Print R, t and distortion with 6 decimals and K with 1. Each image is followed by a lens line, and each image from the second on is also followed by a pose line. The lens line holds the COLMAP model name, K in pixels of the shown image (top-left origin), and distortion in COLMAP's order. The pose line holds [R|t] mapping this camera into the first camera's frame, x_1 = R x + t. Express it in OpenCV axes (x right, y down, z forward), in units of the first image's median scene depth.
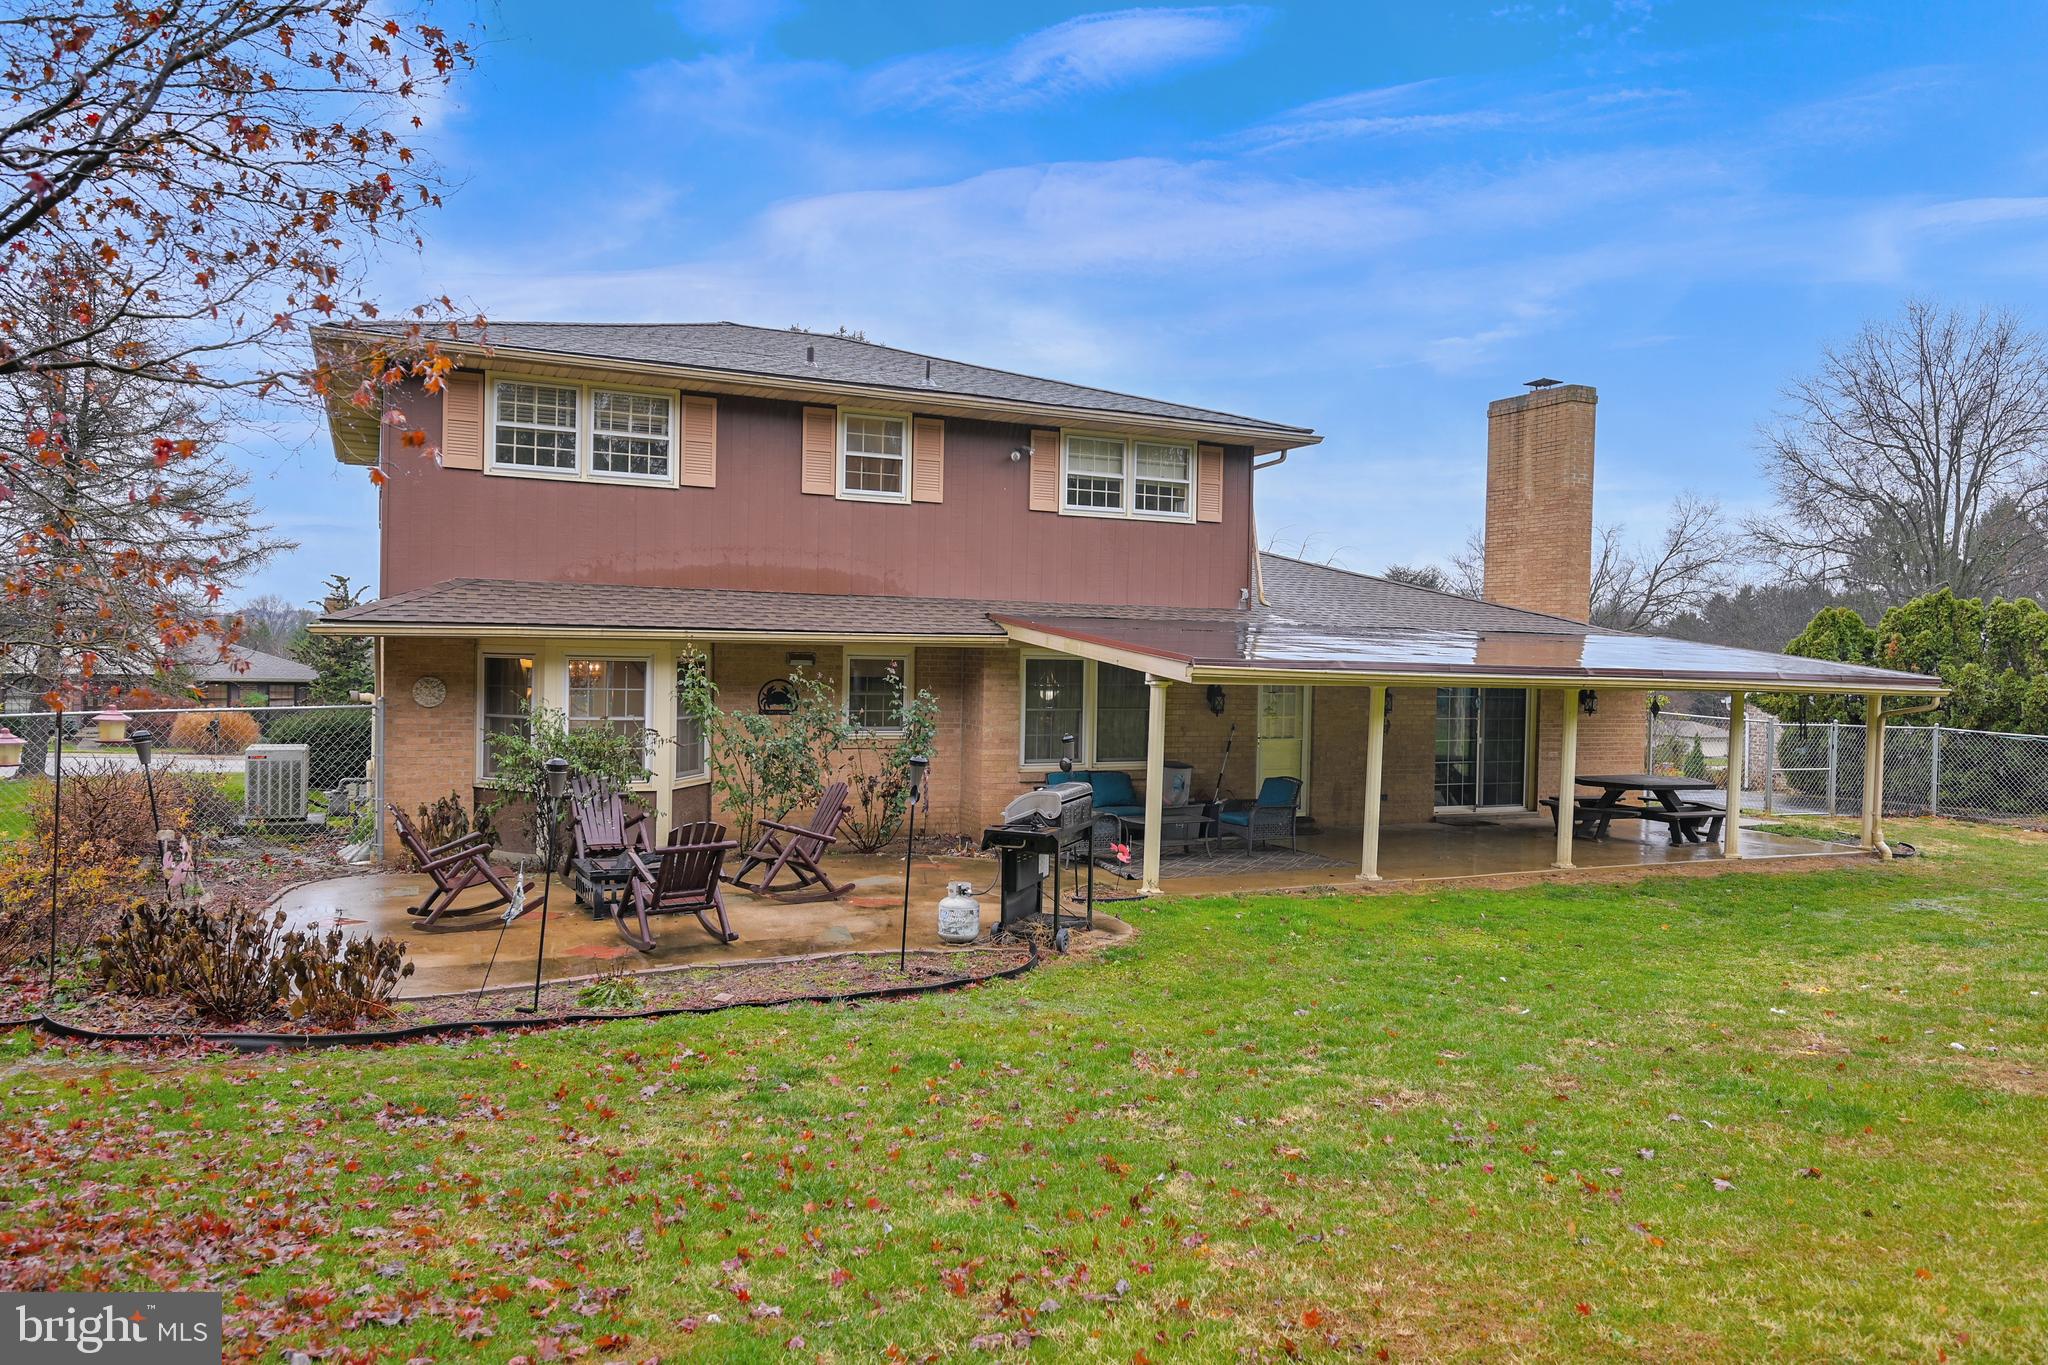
lens RADIAL K [[1411.3, 0, 1015.3], [0, 1411.3, 682.7], [0, 0, 1]] dist [-0.008659, -0.001038]
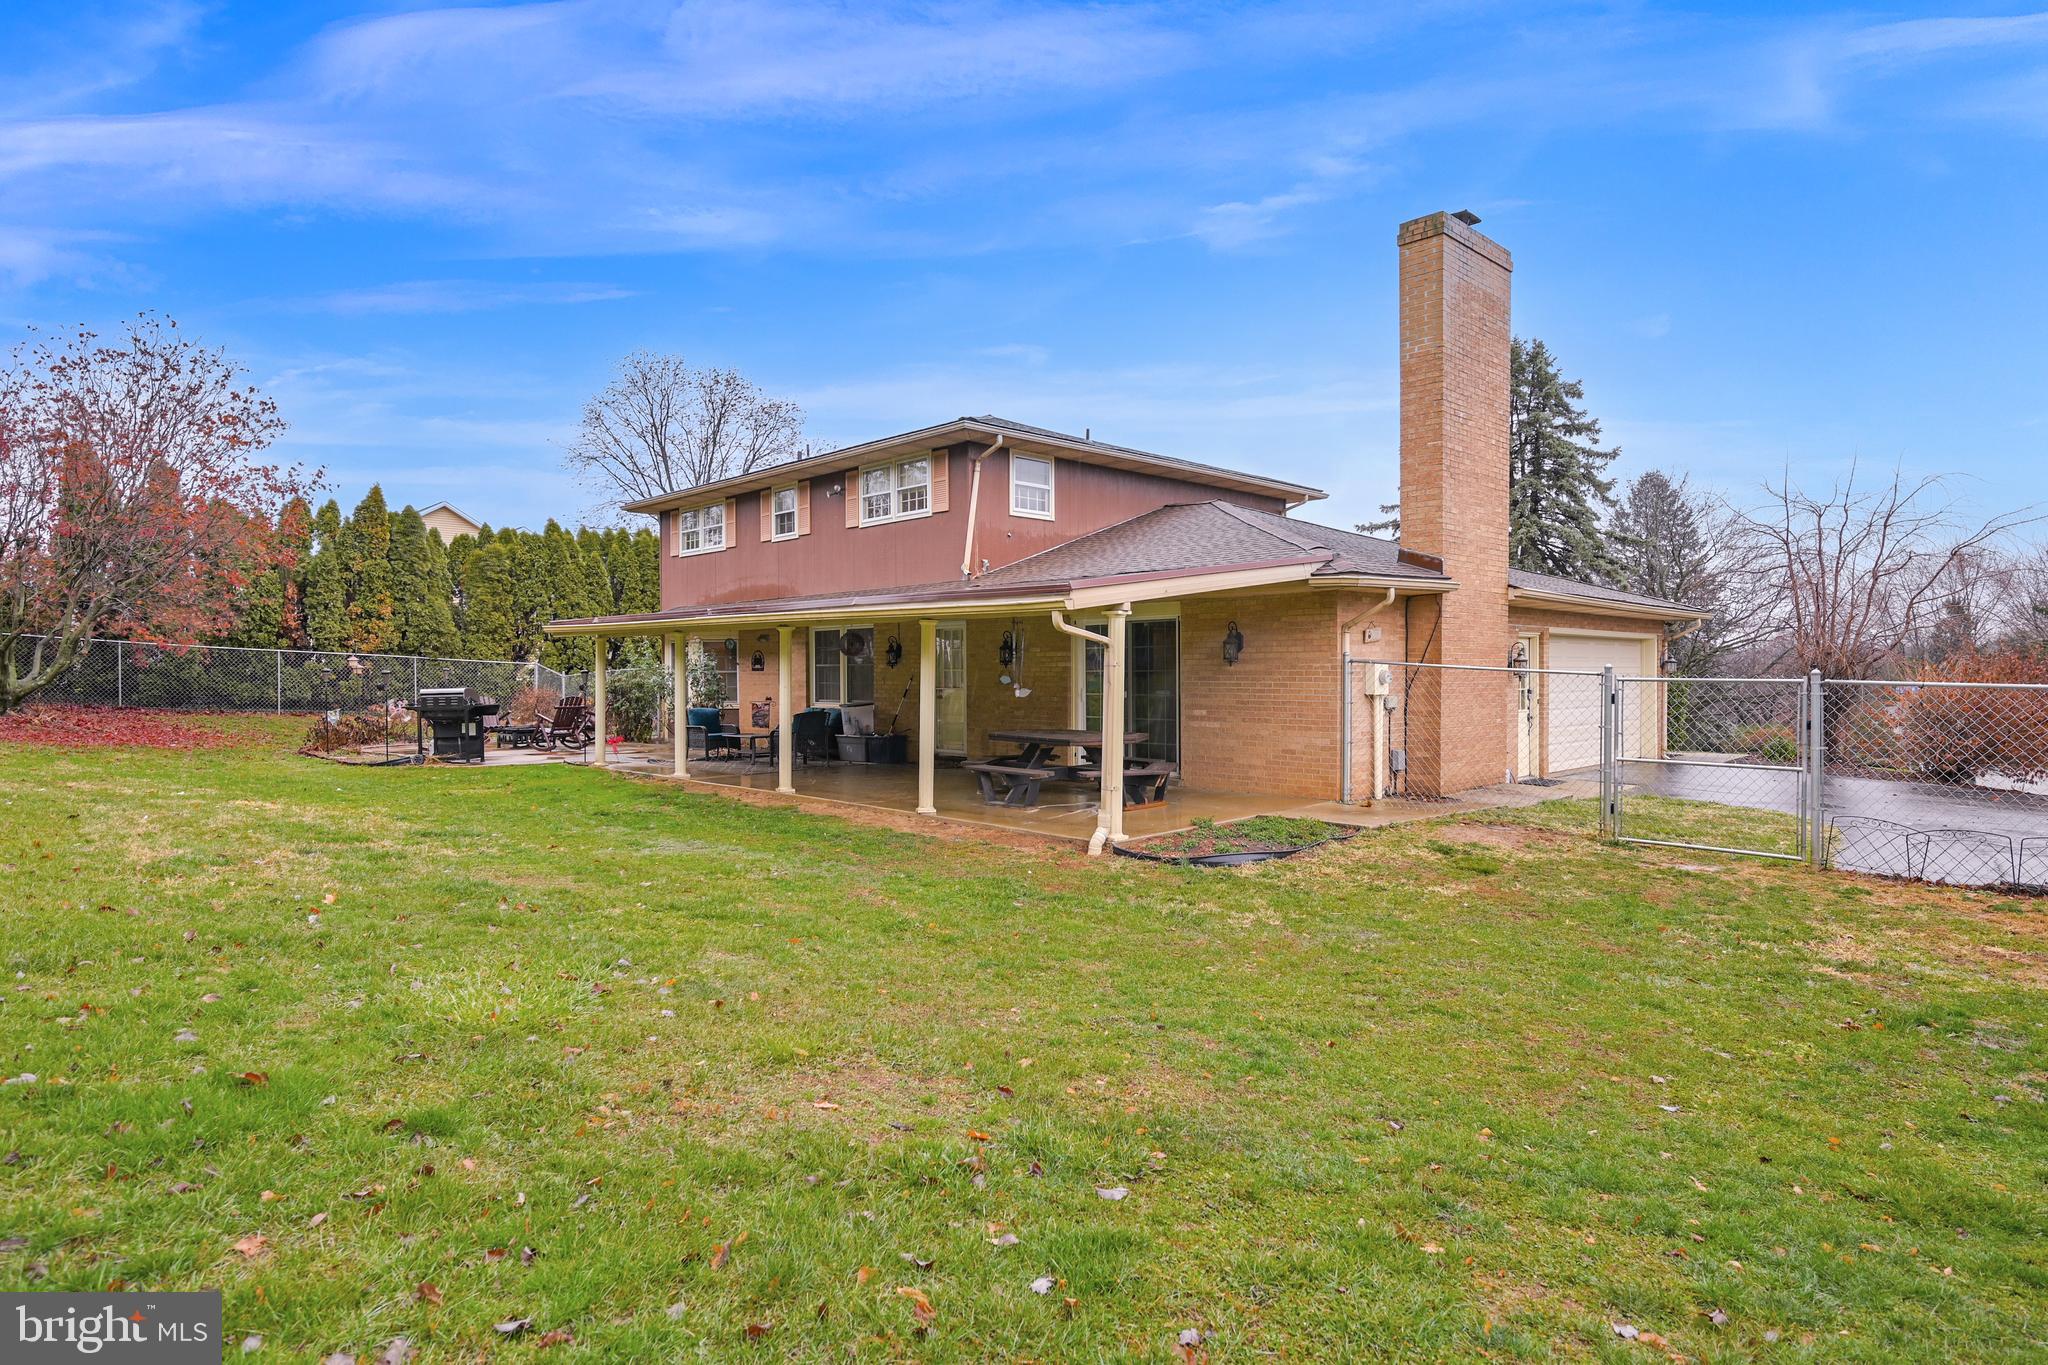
lens RADIAL K [[1096.4, 0, 1005.2], [0, 1096.4, 683.5], [0, 0, 1]] dist [-0.001289, 0.000030]
pose [[0.311981, -0.012802, -0.950002, 1.140417], [-0.012271, 0.999772, -0.017502, 0.055021], [0.950009, 0.017118, 0.311752, 0.818461]]
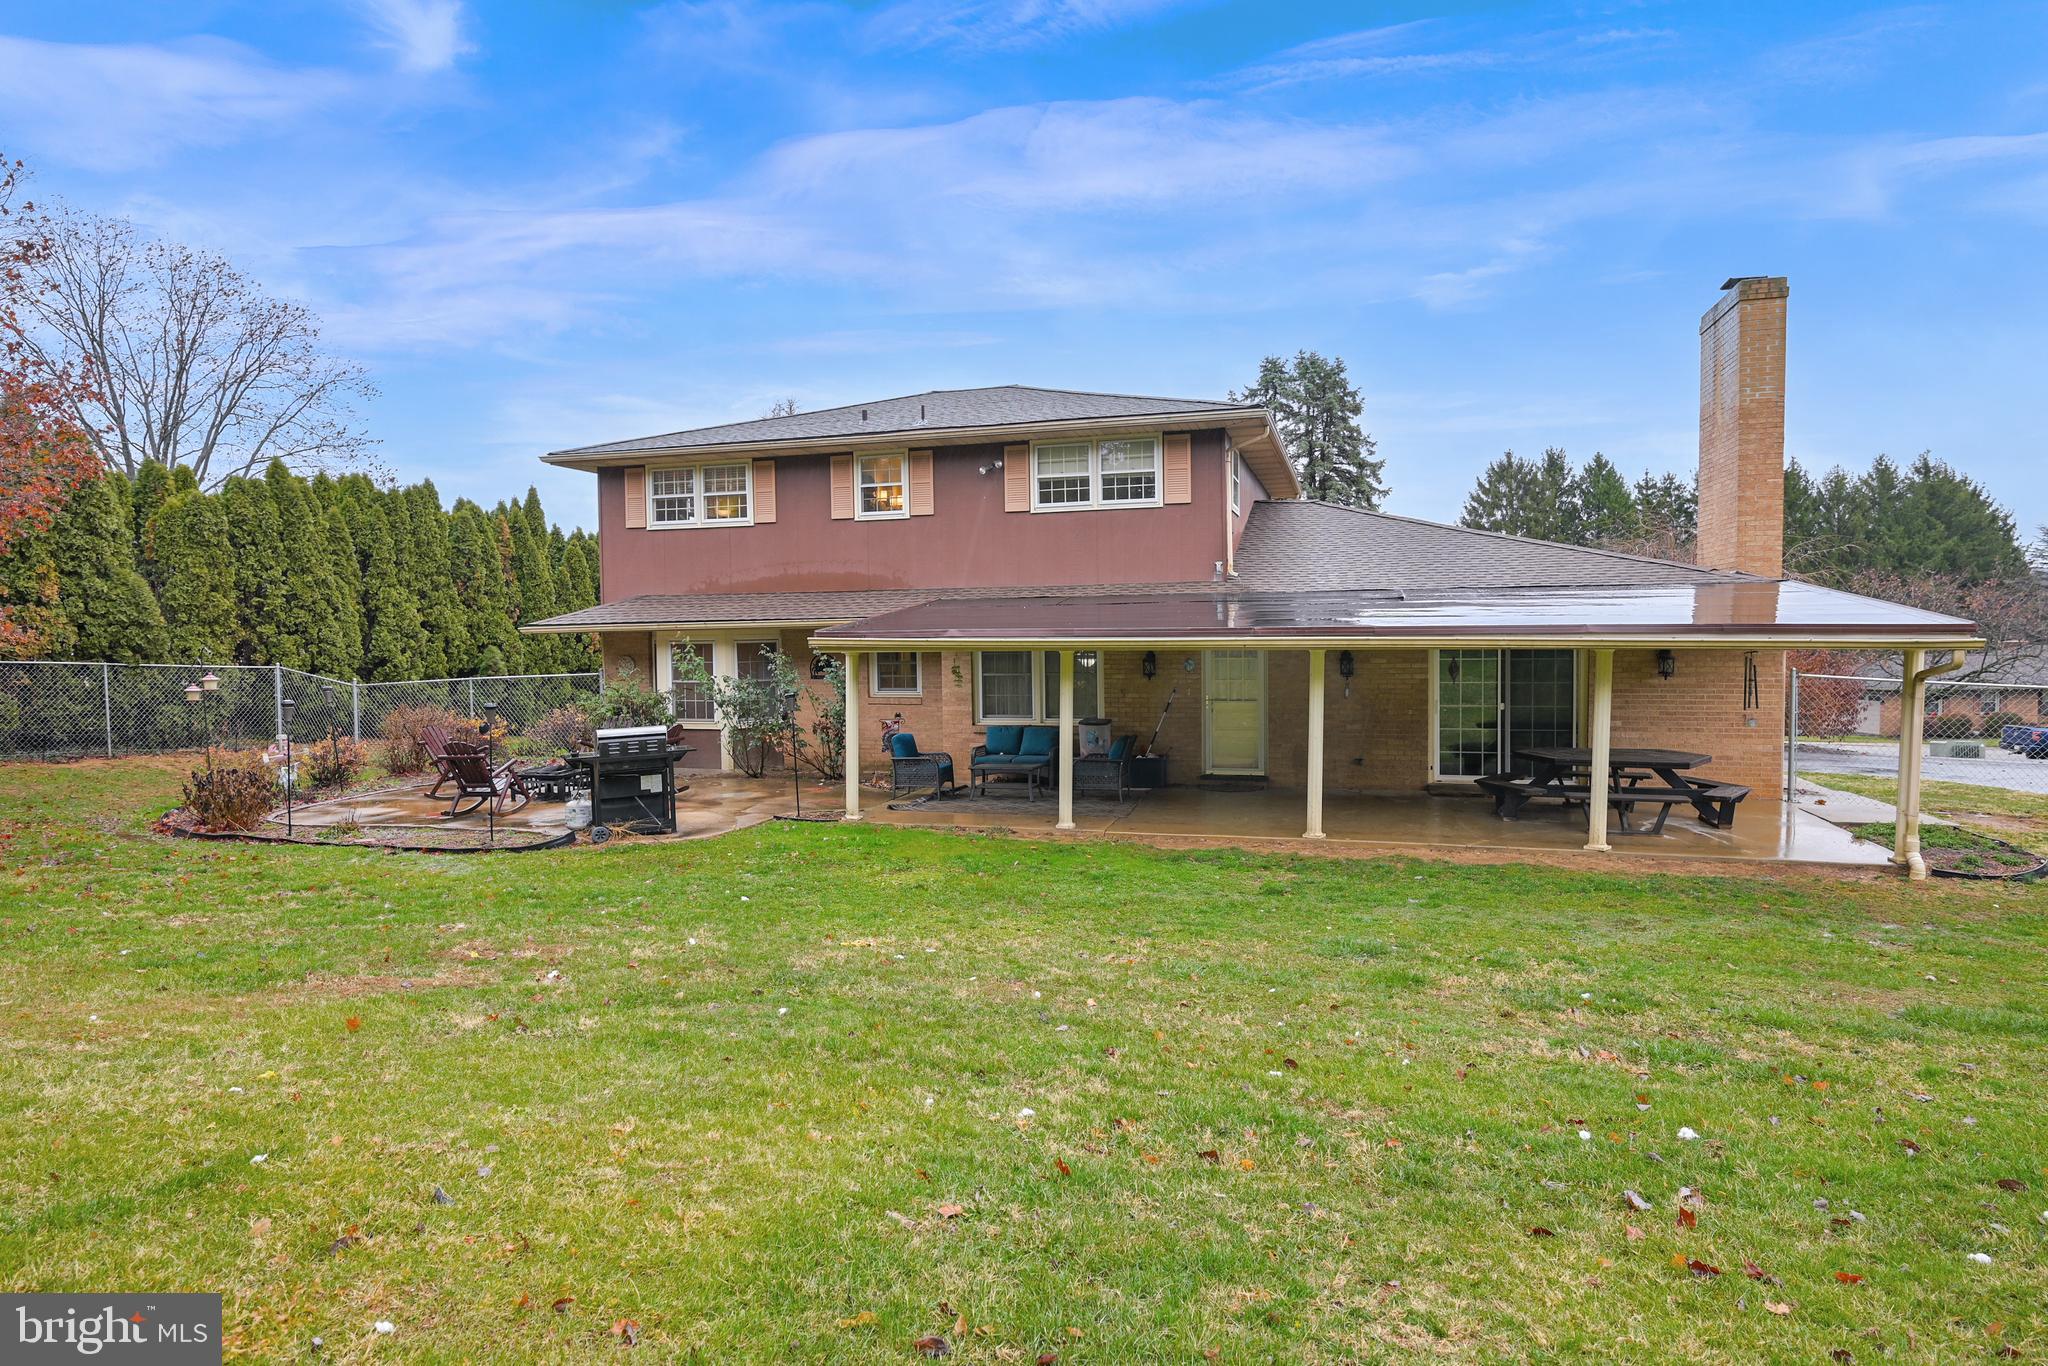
lens RADIAL K [[1096.4, 0, 1006.7], [0, 1096.4, 712.8], [0, 0, 1]] dist [-0.001289, 0.000030]
pose [[0.740520, 0.018833, -0.671770, 0.666774], [0.013850, 0.998967, 0.043274, 0.011333], [0.671892, -0.041349, 0.739494, 0.289310]]
